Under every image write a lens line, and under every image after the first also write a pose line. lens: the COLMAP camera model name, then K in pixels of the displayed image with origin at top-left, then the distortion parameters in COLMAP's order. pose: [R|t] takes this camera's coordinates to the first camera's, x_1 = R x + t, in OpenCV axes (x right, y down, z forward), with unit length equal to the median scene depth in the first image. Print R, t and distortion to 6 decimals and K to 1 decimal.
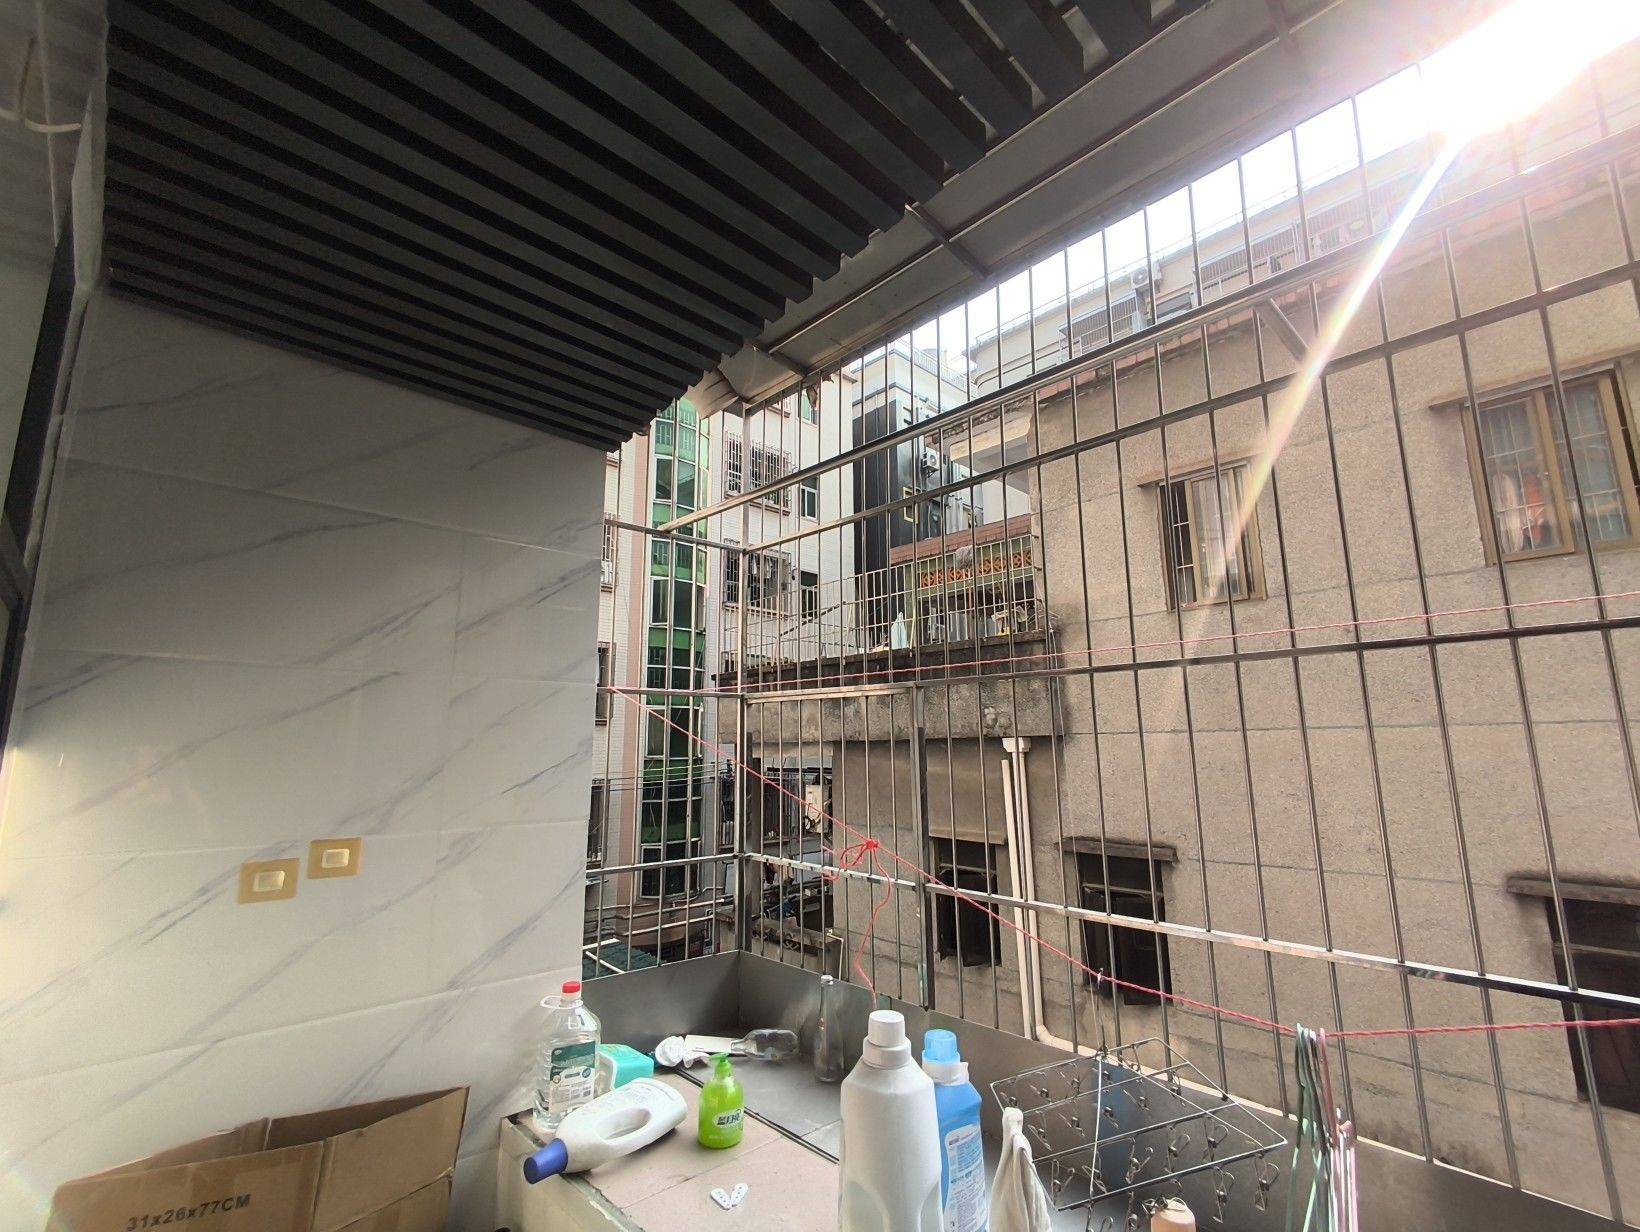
lens RADIAL K [[729.7, 0, 820.0], [0, 729.7, 616.0], [0, 0, 1]] dist [0.015984, -0.011025]
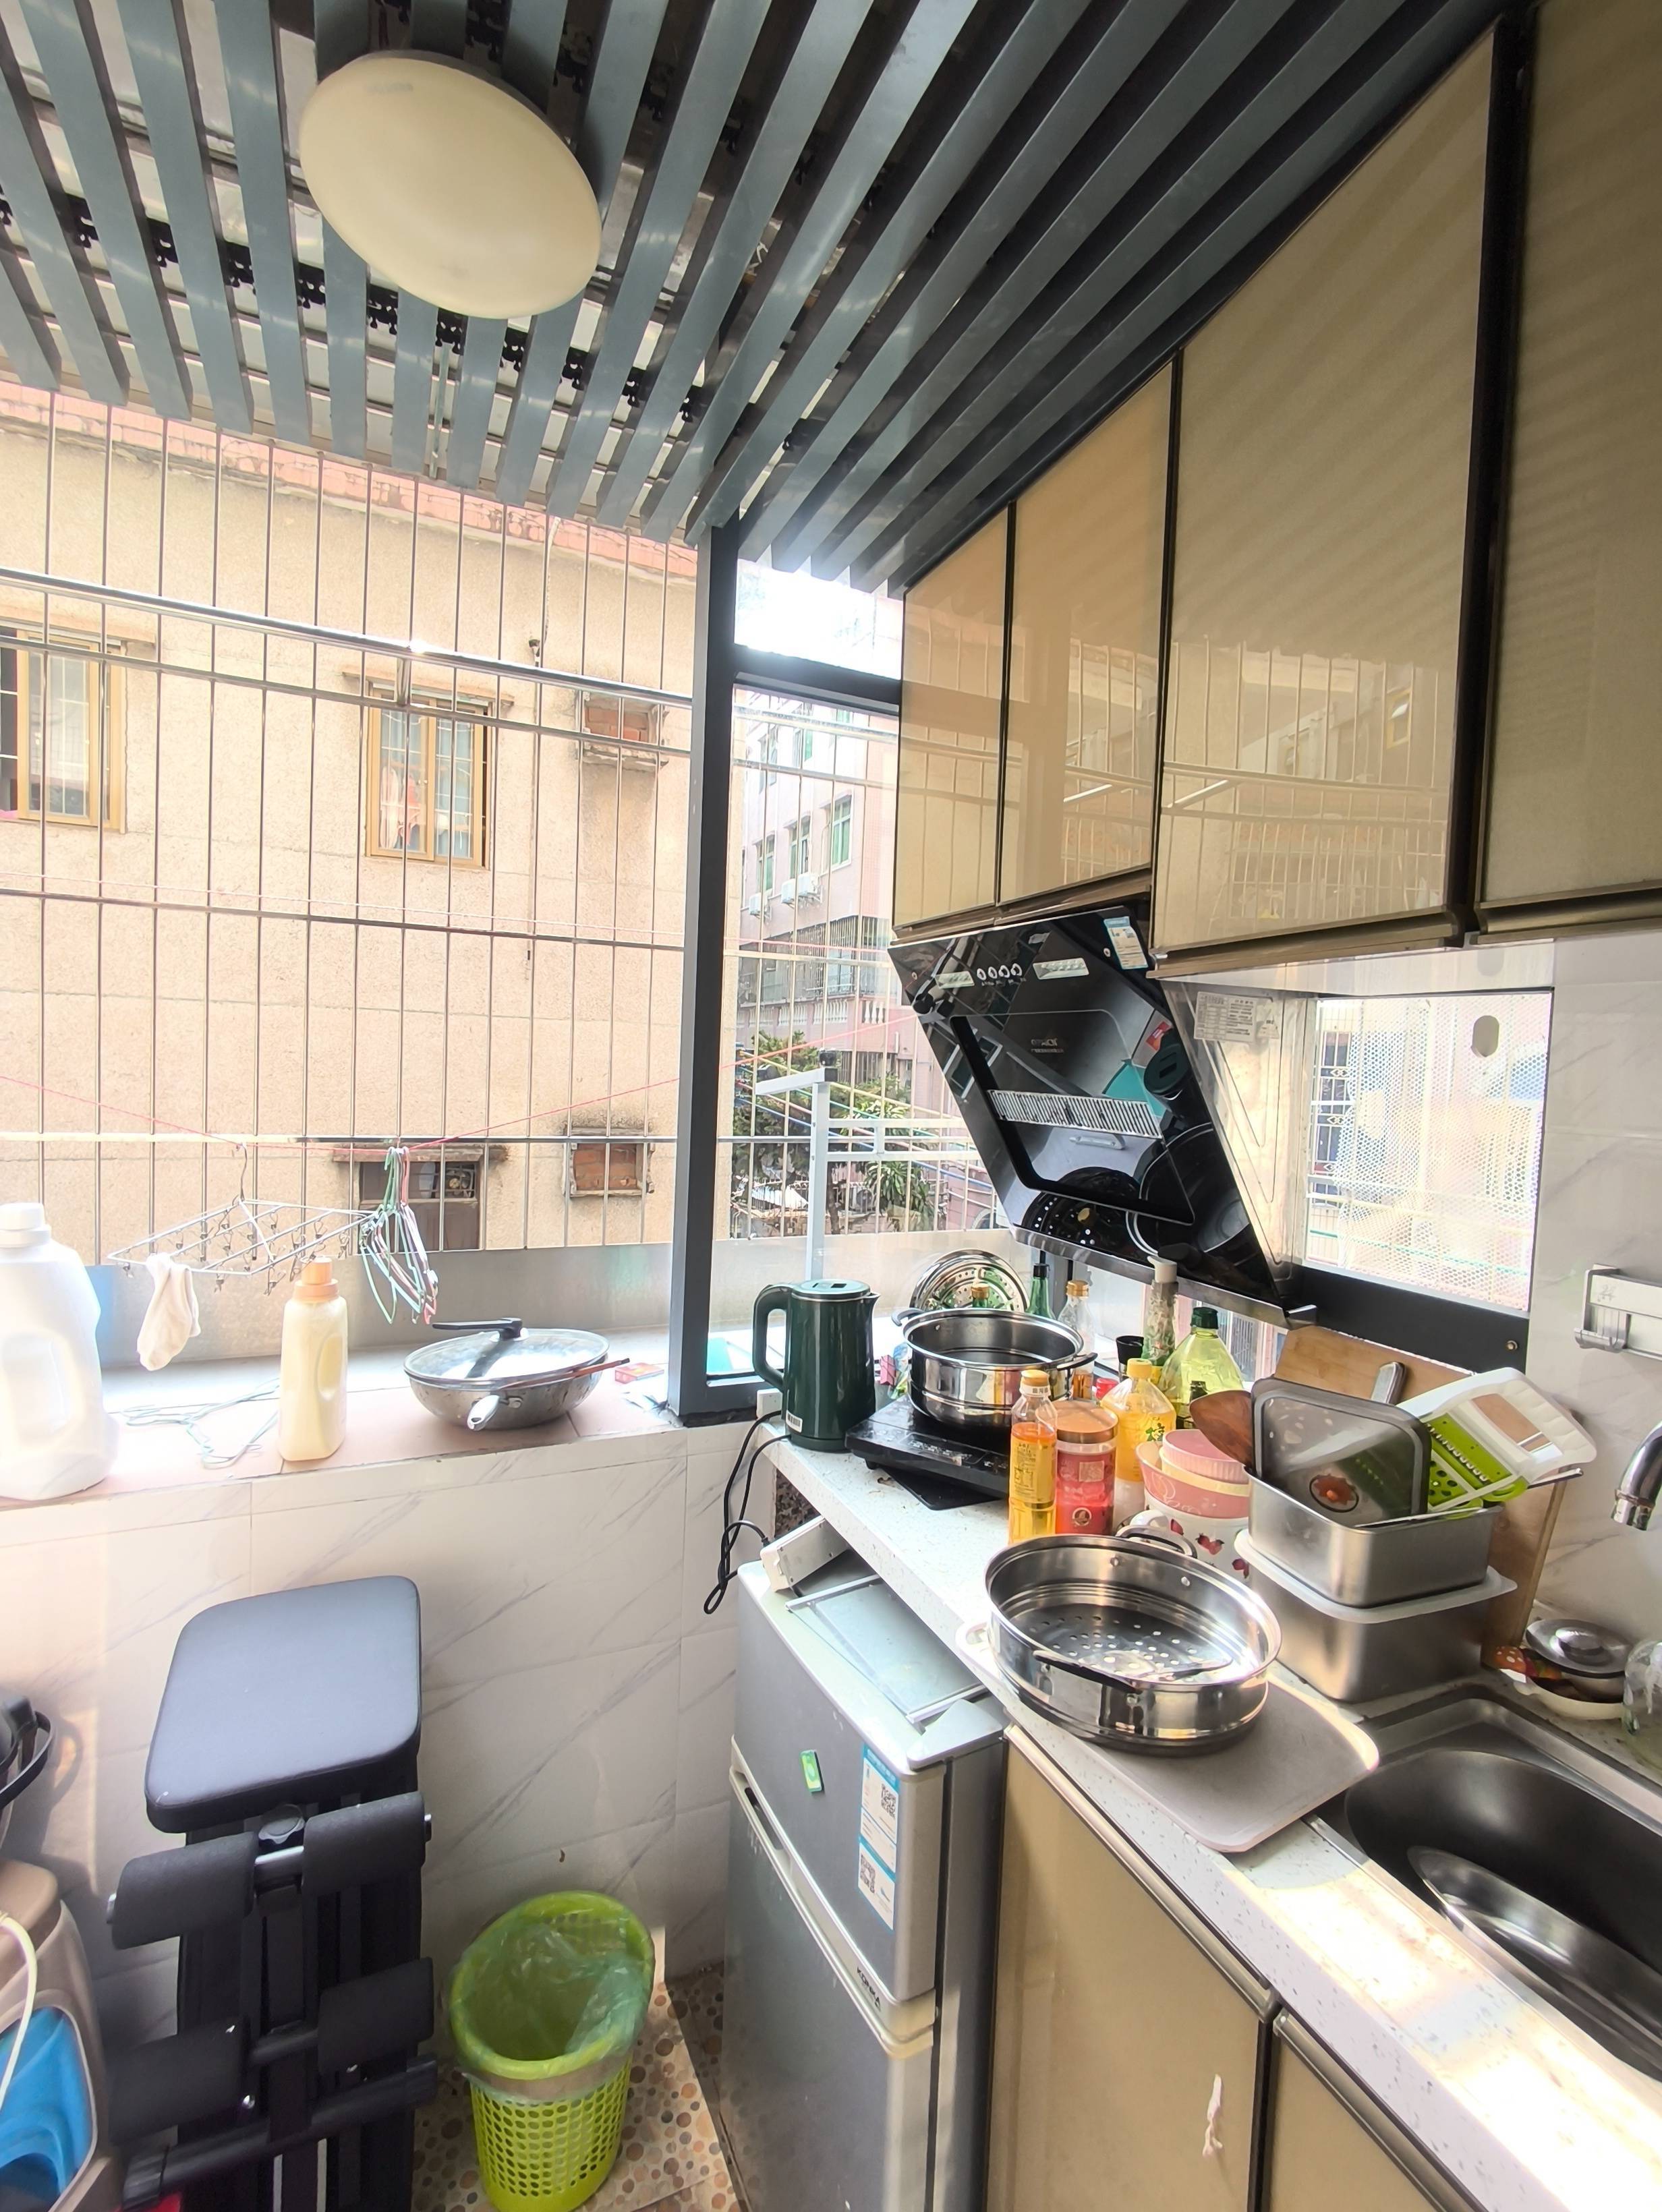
lens RADIAL K [[984.3, 0, 831.0], [0, 984.3, 1106.0], [0, 0, 1]] dist [0.015984, -0.011025]
pose [[0.332913, -0.027564, 0.942555, -0.108904], [-0.209431, 0.972446, 0.102410, 0.001806], [-0.919406, -0.231494, 0.317967, -0.060615]]
